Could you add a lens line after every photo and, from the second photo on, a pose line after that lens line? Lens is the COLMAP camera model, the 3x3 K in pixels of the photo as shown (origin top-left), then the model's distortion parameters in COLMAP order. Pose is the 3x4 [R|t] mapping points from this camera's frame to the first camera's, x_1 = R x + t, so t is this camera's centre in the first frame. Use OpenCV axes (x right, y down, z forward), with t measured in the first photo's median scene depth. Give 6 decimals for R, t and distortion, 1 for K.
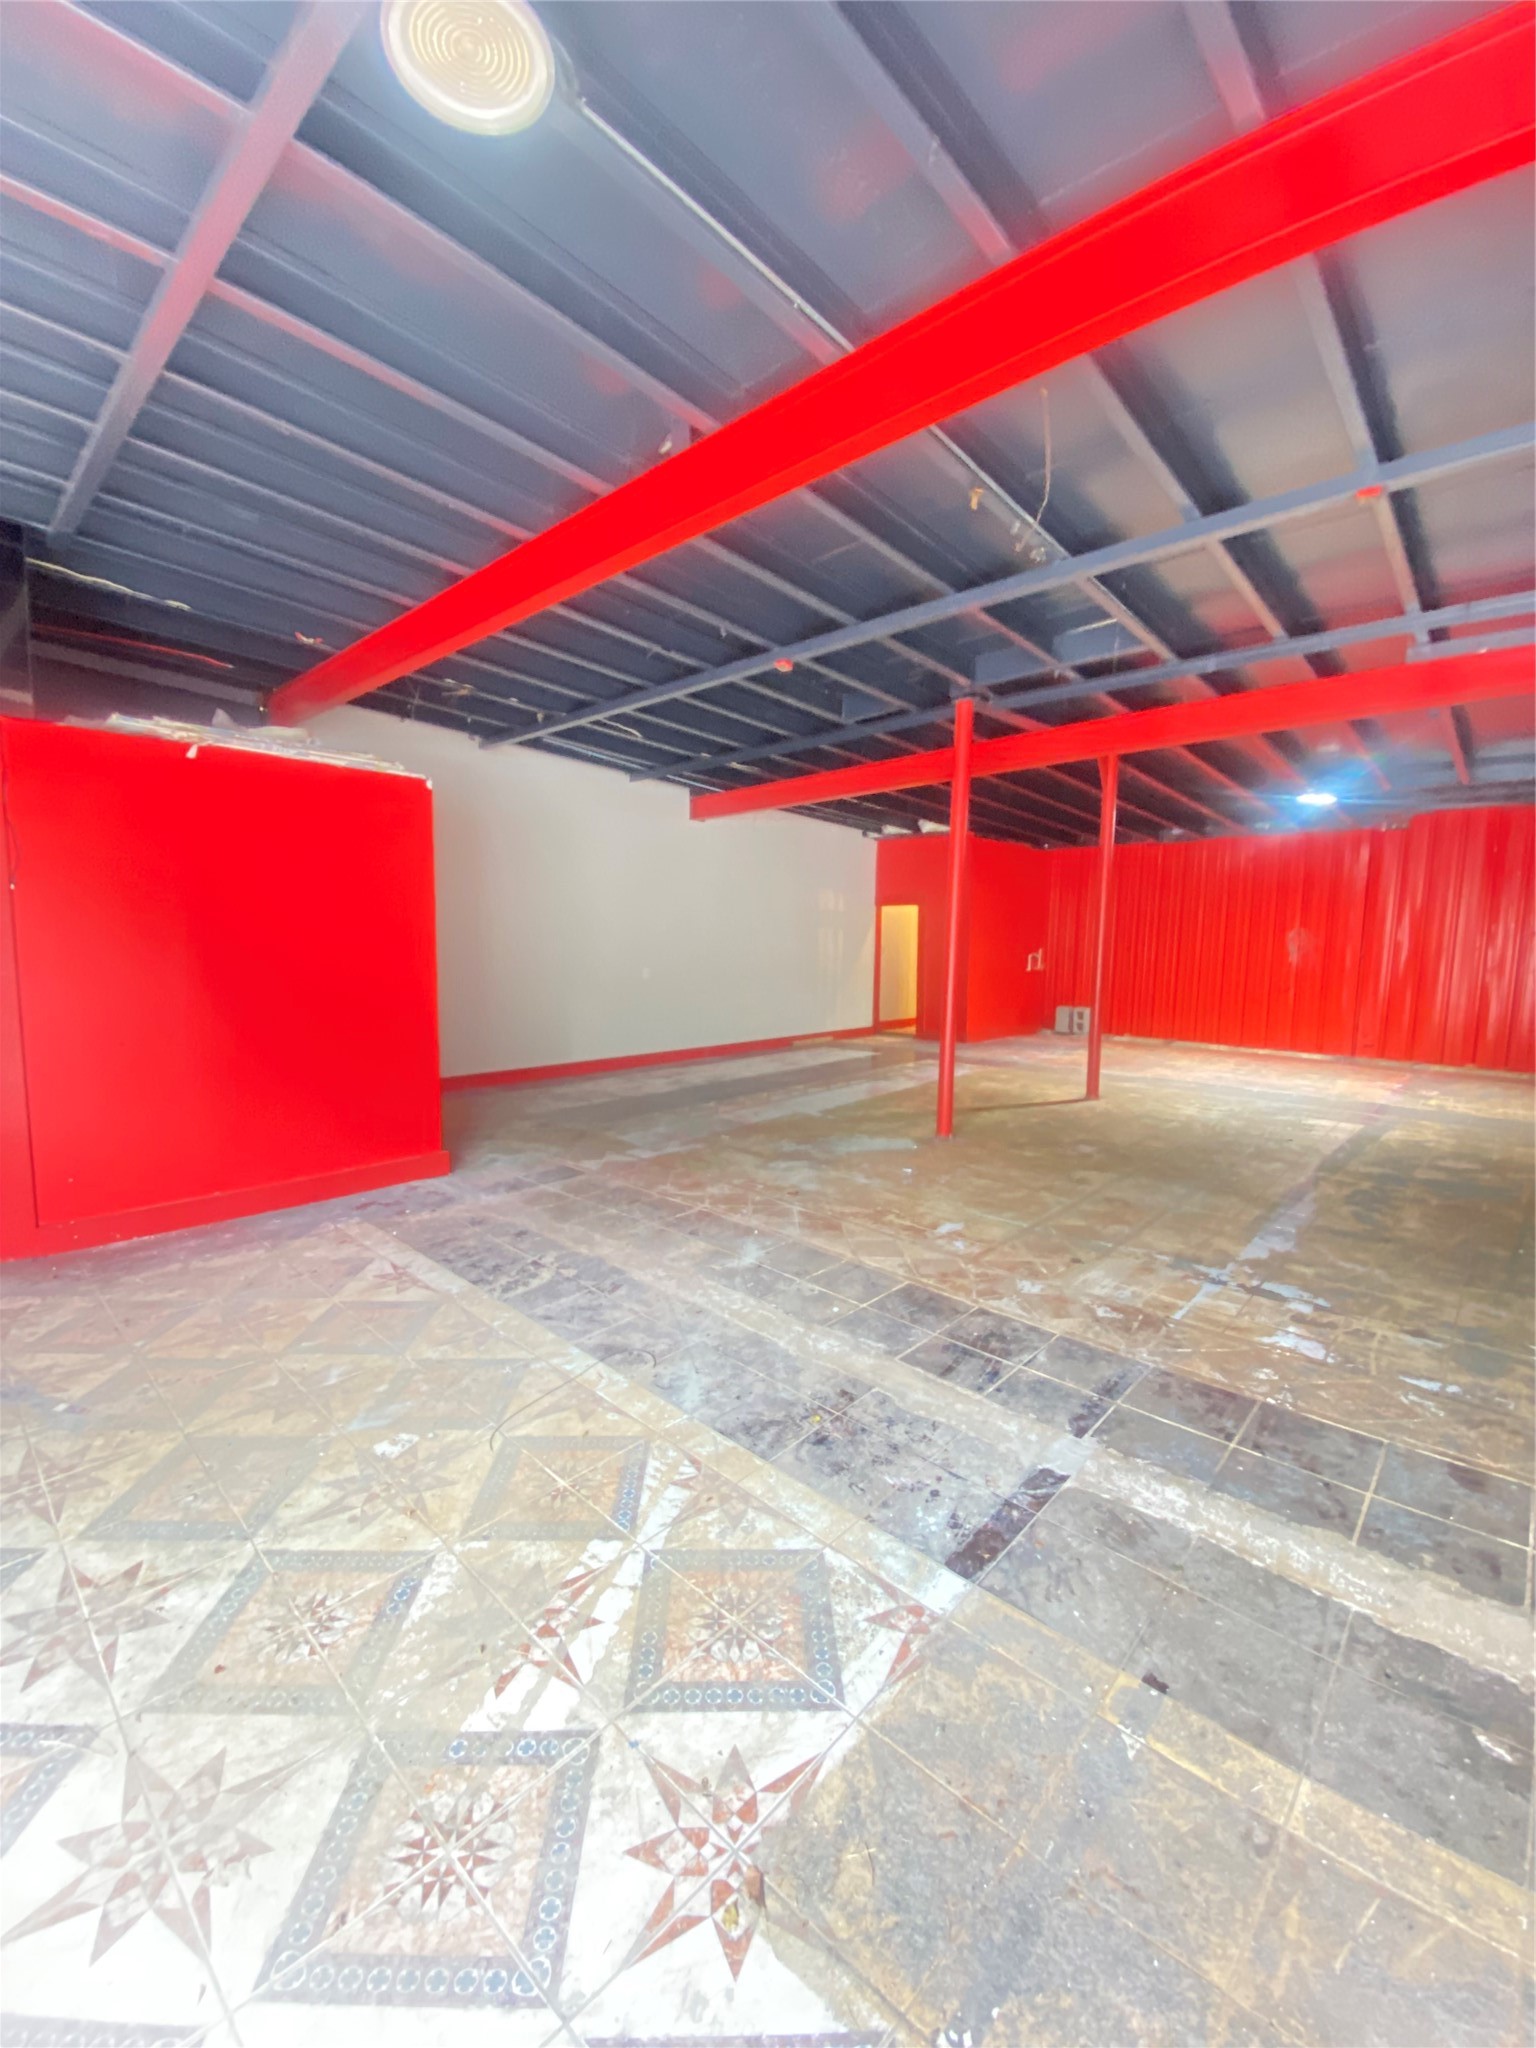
lens RADIAL K [[824.4, 0, 760.1], [0, 824.4, 1021.5], [0, 0, 1]] dist [0.014456, -0.019024]
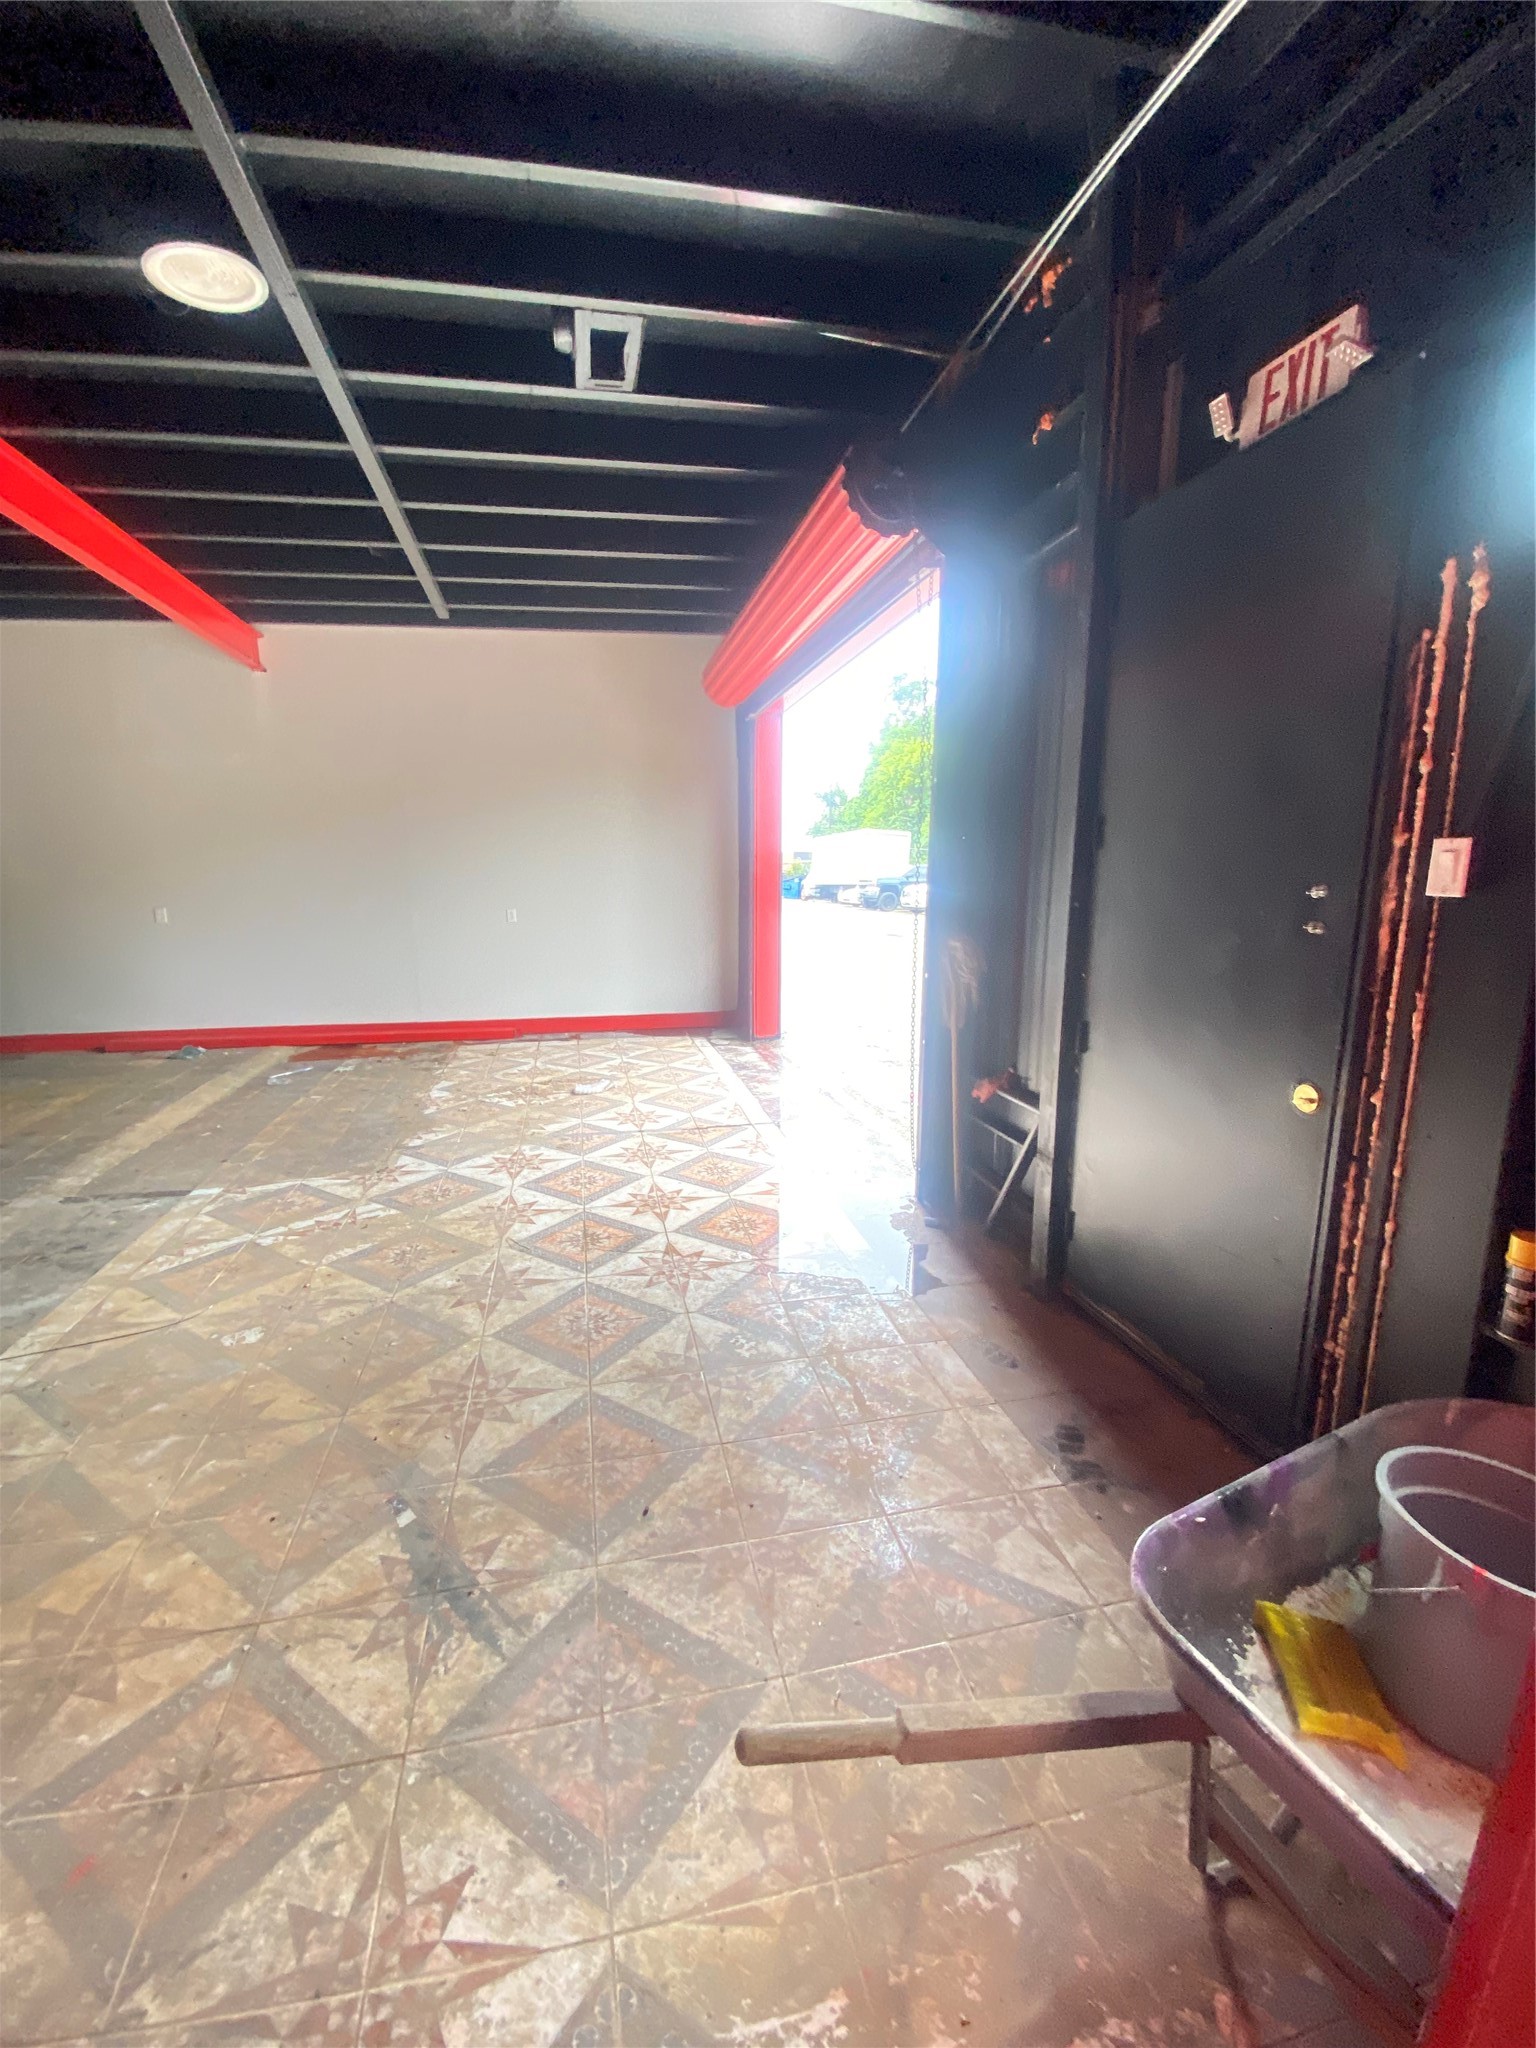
lens RADIAL K [[824.4, 0, 760.1], [0, 824.4, 1021.5], [0, 0, 1]] dist [0.014456, -0.019024]
pose [[-0.826790, -0.114836, 0.550664, -1.336077], [0.043874, 0.962793, 0.266656, -0.131071], [-0.560797, 0.244629, -0.790989, 1.179858]]
